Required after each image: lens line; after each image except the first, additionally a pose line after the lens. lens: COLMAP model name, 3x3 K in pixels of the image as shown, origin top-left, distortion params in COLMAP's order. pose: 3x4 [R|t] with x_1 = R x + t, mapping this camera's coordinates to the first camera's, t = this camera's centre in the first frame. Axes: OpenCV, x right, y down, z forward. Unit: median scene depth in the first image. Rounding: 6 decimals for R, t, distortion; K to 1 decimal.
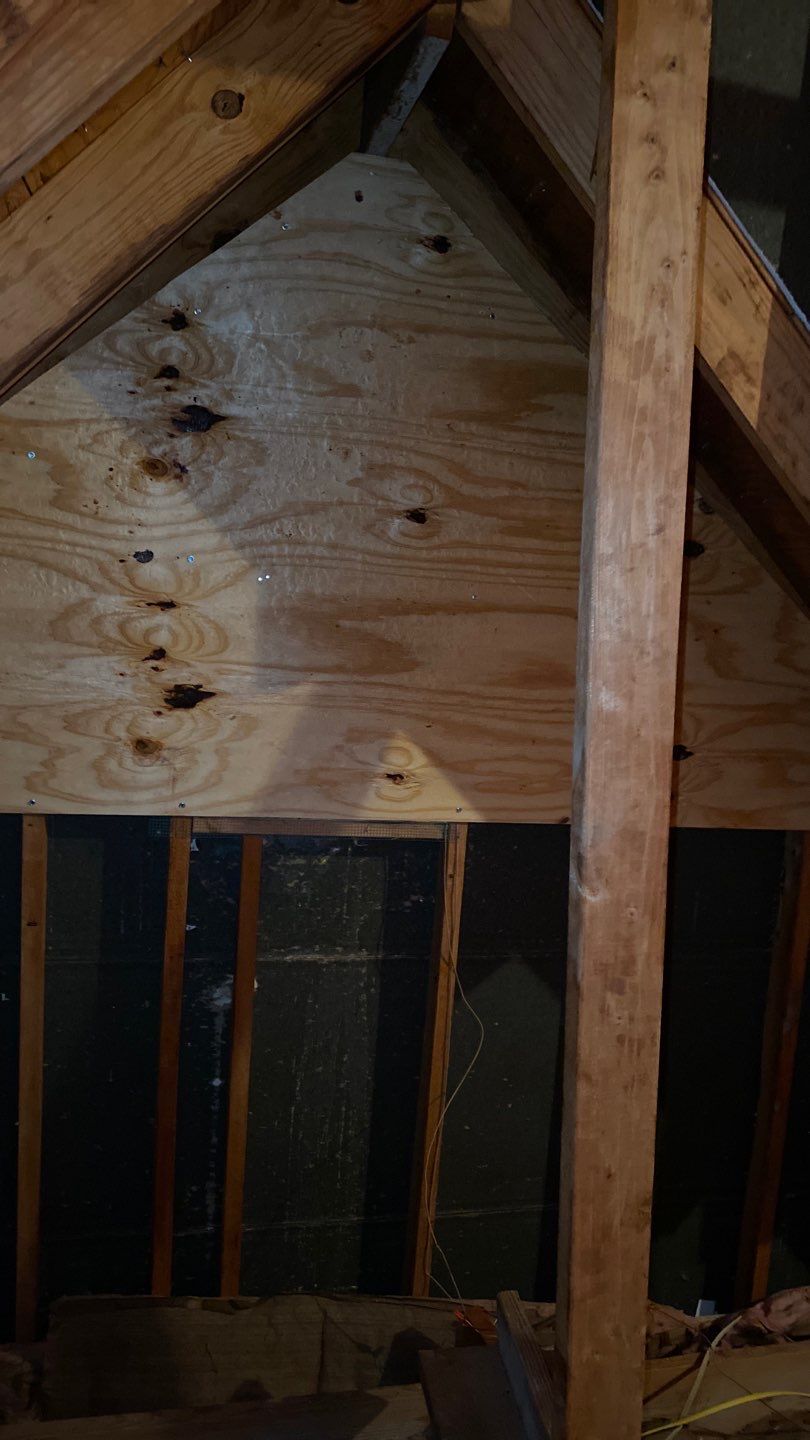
lens RADIAL K [[1101.4, 0, 381.1], [0, 1101.4, 711.4], [0, 0, 1]] dist [0.046799, -0.092862]
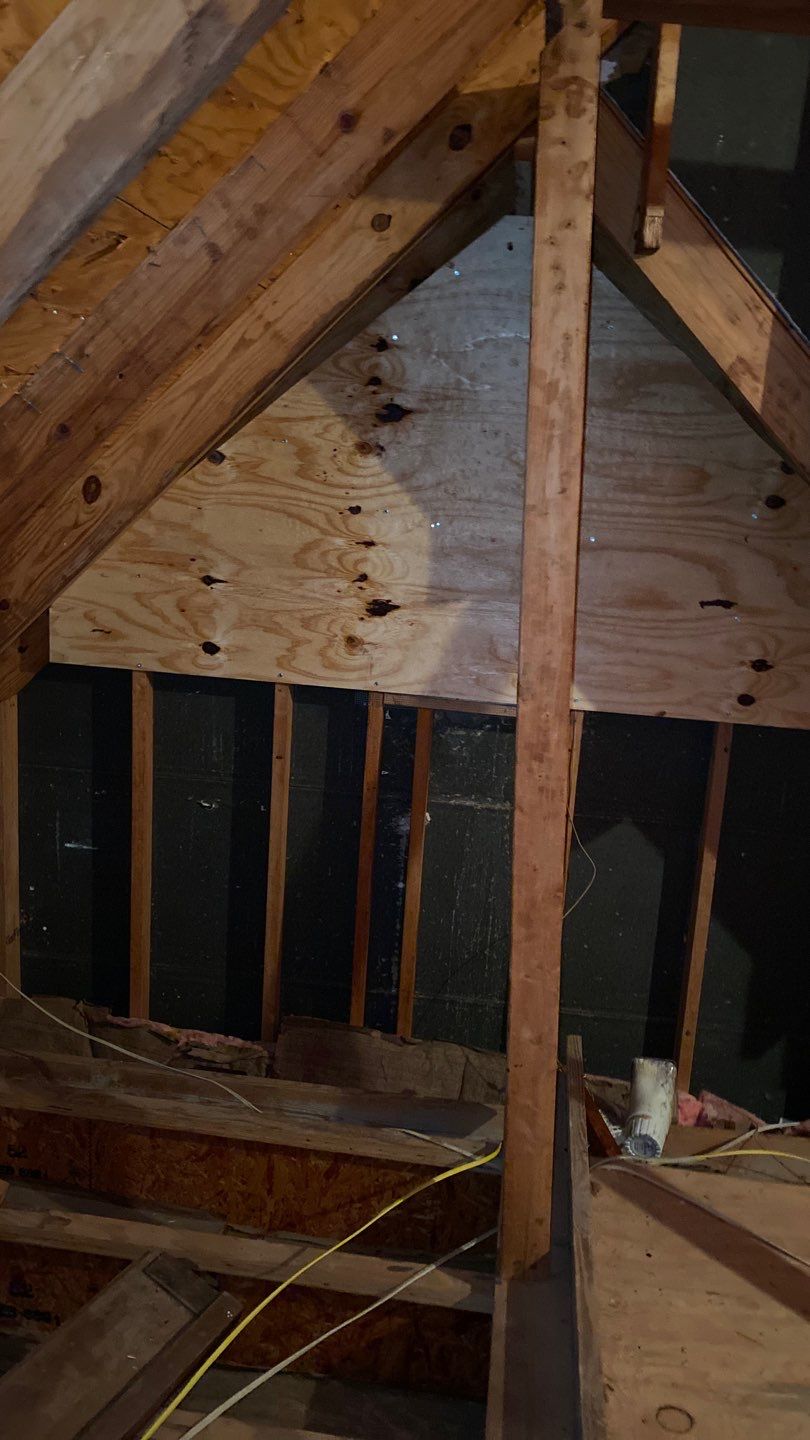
lens RADIAL K [[1124.4, 0, 353.0], [0, 1124.4, 750.0], [0, 0, 1]] dist [0.181087, -0.463882]
pose [[0.944087, 0.068339, -0.322536, 0.287050], [-0.047284, 0.996234, 0.072680, 0.068030], [0.326288, -0.053366, 0.943763, -0.436592]]
